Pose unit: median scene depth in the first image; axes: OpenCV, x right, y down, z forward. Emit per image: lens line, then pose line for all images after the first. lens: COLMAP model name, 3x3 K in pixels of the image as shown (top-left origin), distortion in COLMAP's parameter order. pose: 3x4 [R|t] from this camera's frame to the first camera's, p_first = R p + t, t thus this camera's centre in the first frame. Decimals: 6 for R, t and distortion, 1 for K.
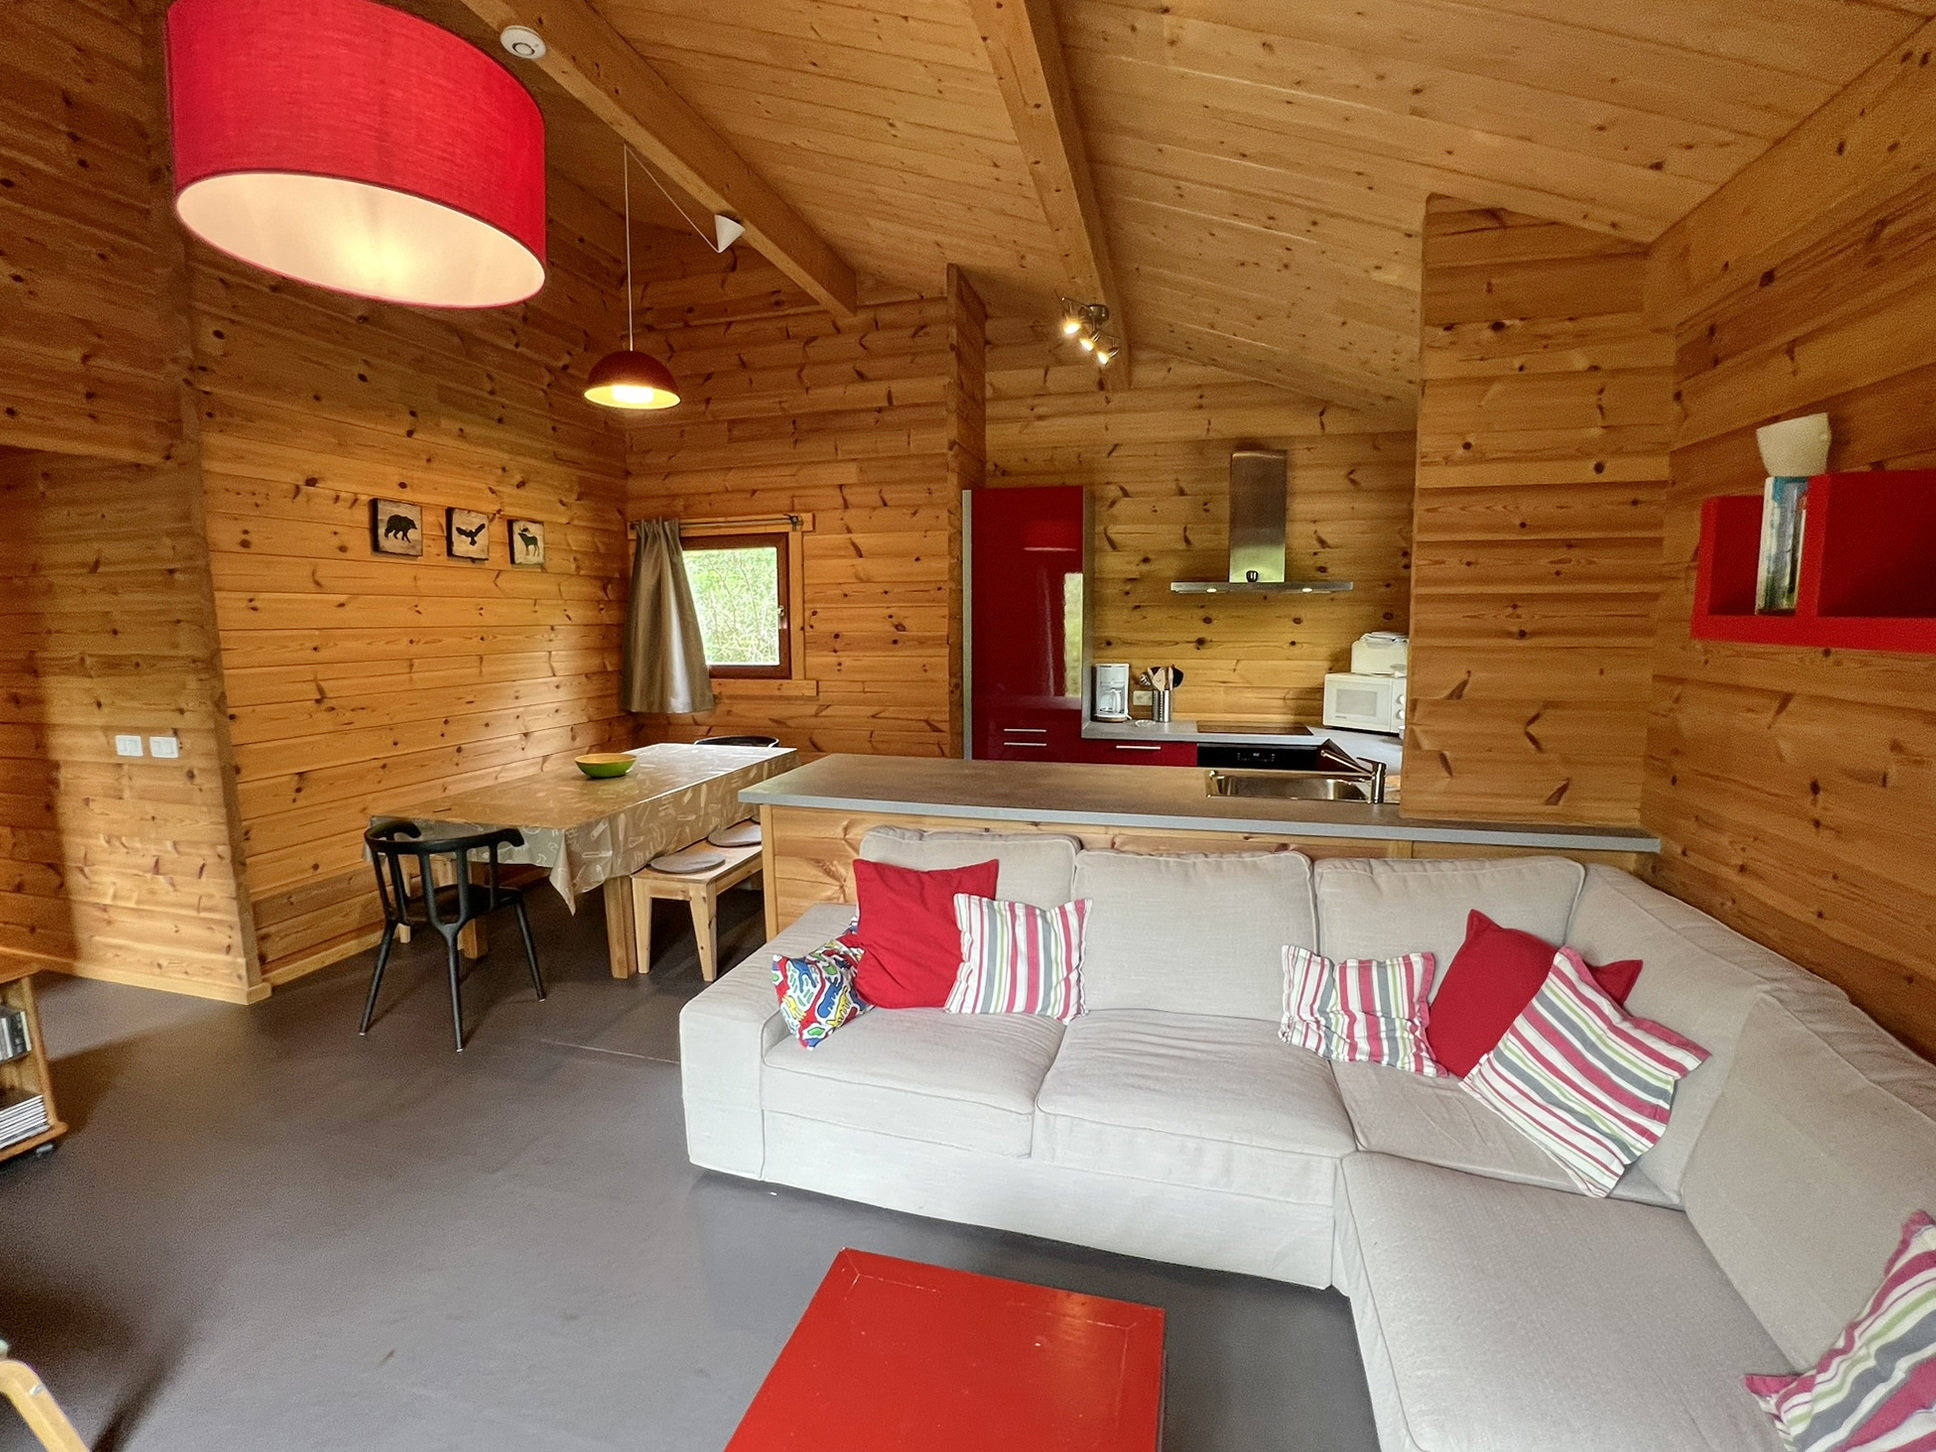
lens RADIAL K [[842.4, 0, 967.3], [0, 842.4, 714.3], [0, 0, 1]] dist [-0.037718, 0.001492]
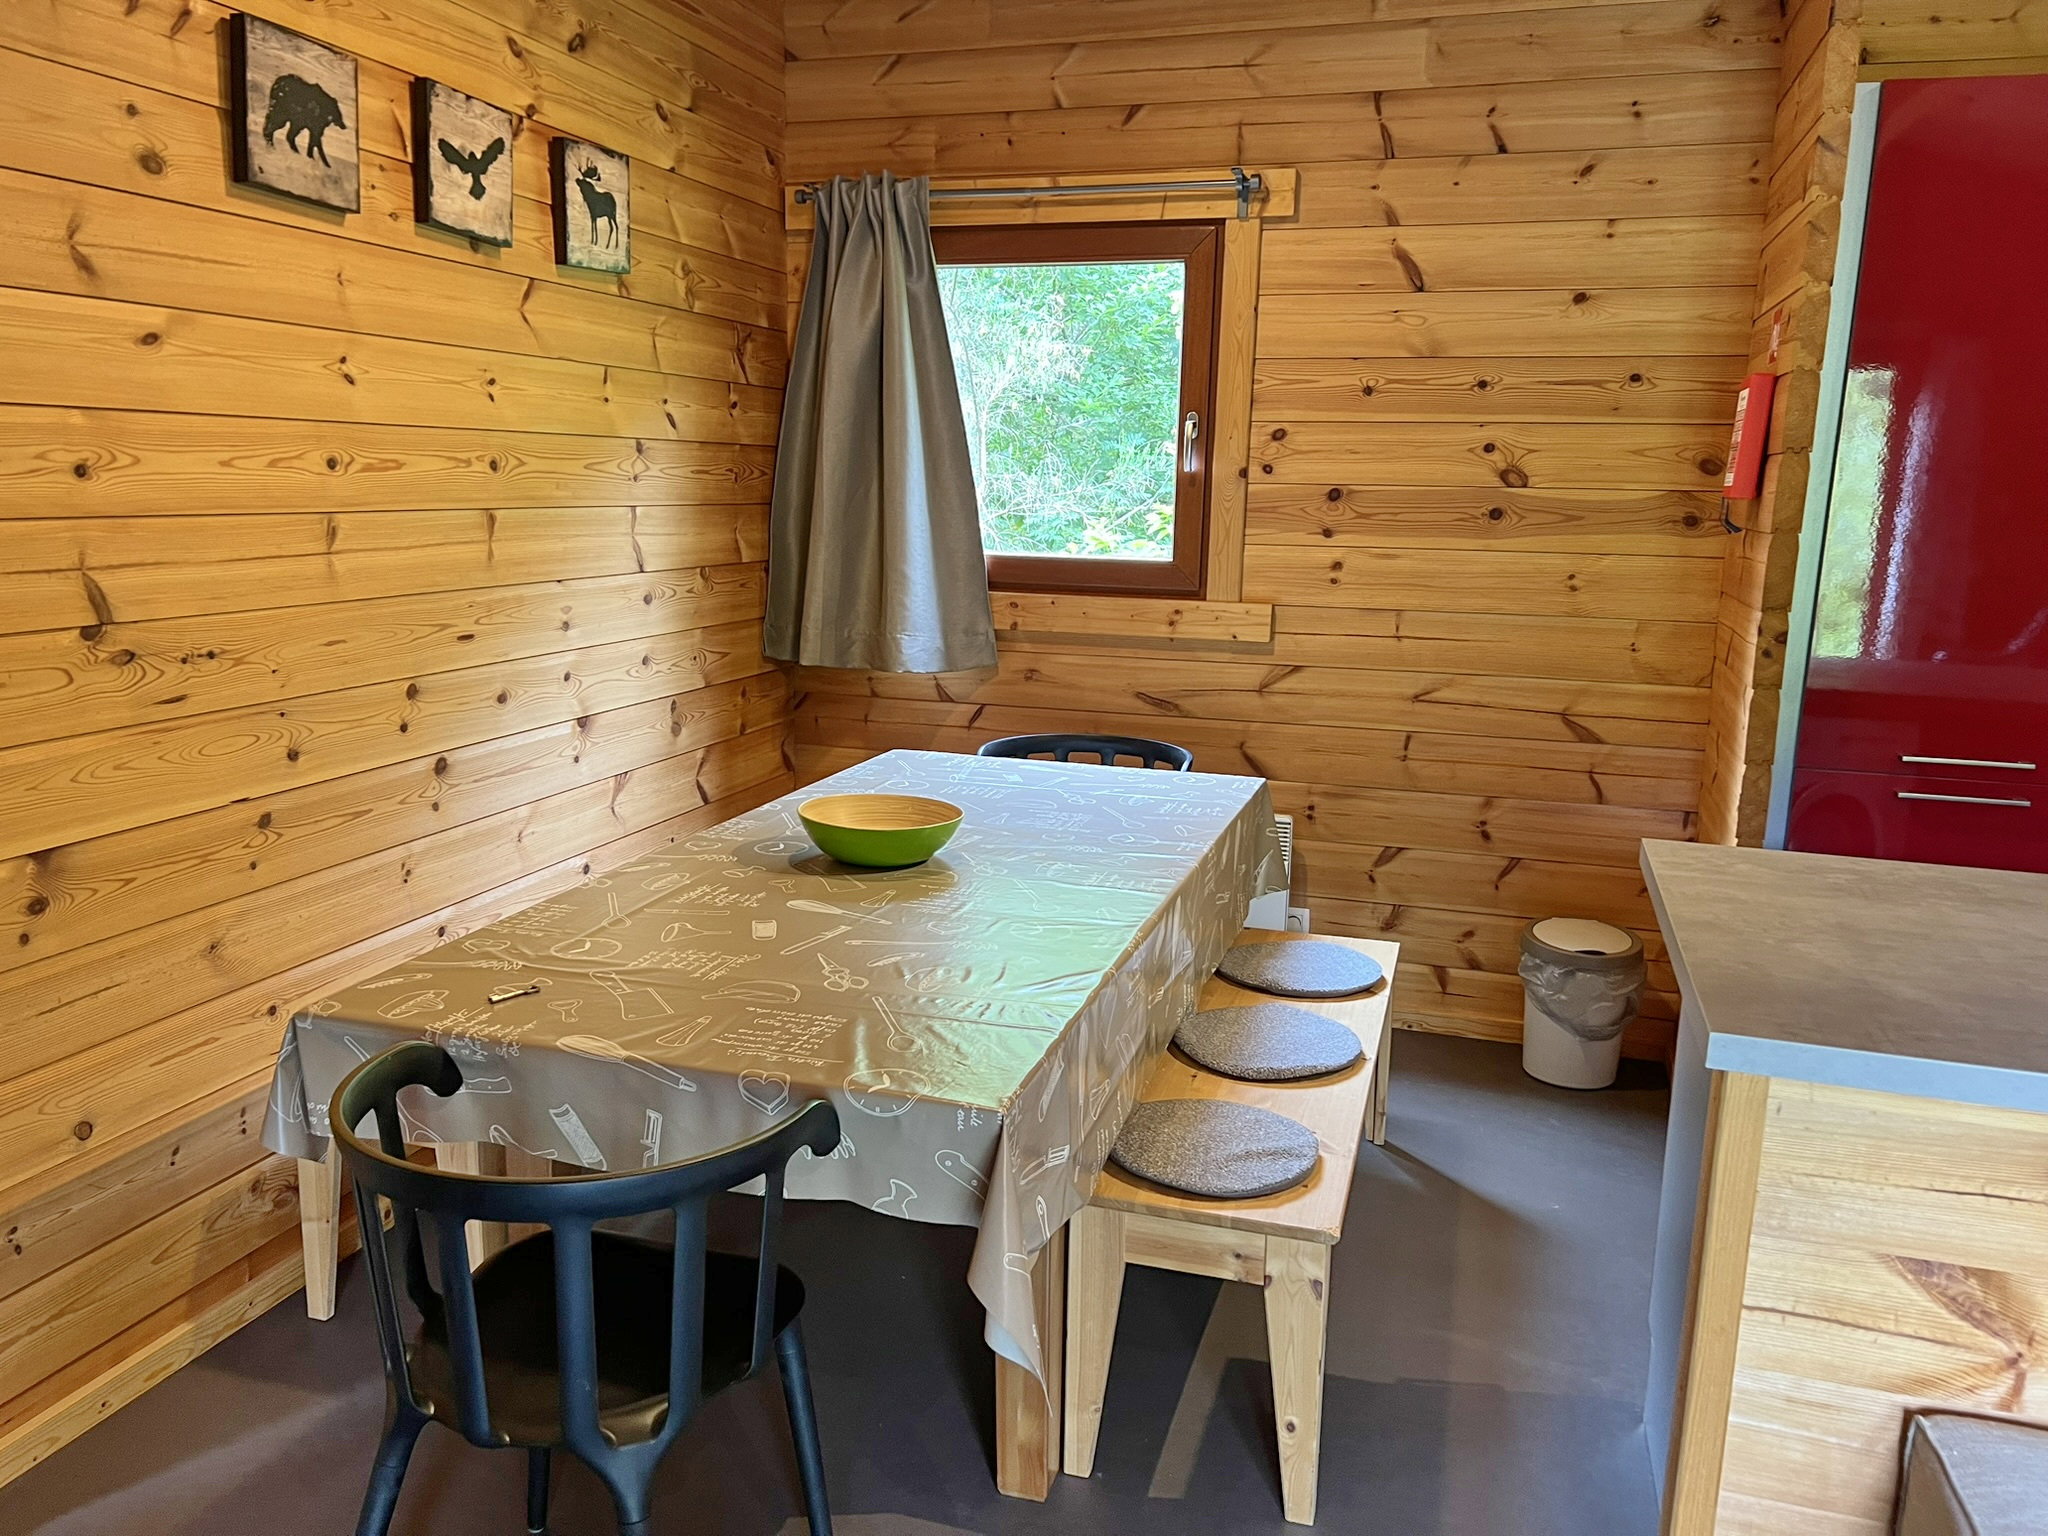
lens RADIAL K [[1540.1, 0, 1071.1], [0, 1540.1, 764.6], [0, 0, 1]] dist [0.054271, -0.052935]
pose [[0.999004, 0.037390, -0.024352, -0.290552], [-0.035477, 0.996572, 0.074742, -0.018215], [0.027063, -0.073804, 0.996906, 0.295686]]
